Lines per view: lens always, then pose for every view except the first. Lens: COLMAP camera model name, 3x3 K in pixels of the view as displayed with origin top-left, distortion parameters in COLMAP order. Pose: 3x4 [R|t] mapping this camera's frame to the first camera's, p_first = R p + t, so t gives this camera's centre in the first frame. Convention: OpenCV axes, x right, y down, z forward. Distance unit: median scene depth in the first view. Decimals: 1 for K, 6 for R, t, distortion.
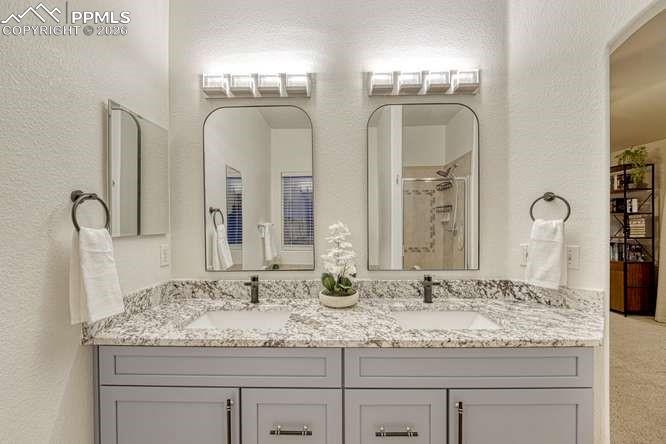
lens RADIAL K [[279.4, 0, 336.2], [0, 279.4, 226.2], [0, 0, 1]] dist [-0.014616, 0.001907]
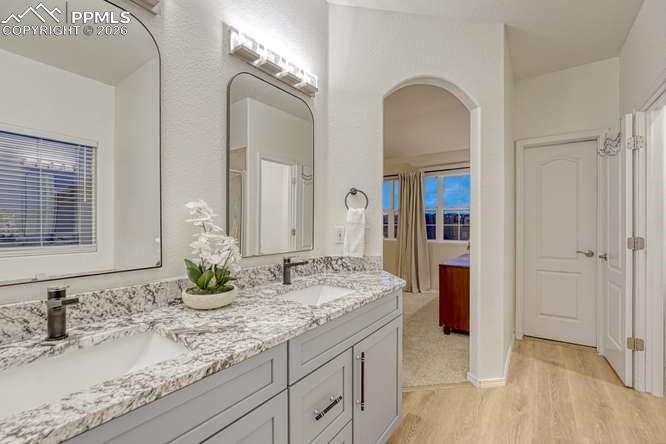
lens RADIAL K [[279.4, 0, 336.0], [0, 279.4, 222.8], [0, 0, 1]] dist [-0.014616, 0.001907]
pose [[0.595126, 0.001576, 0.803631, -0.411598], [0.002882, 0.999987, -0.004095, 0.057359], [-0.803627, 0.004753, 0.595114, 0.264344]]
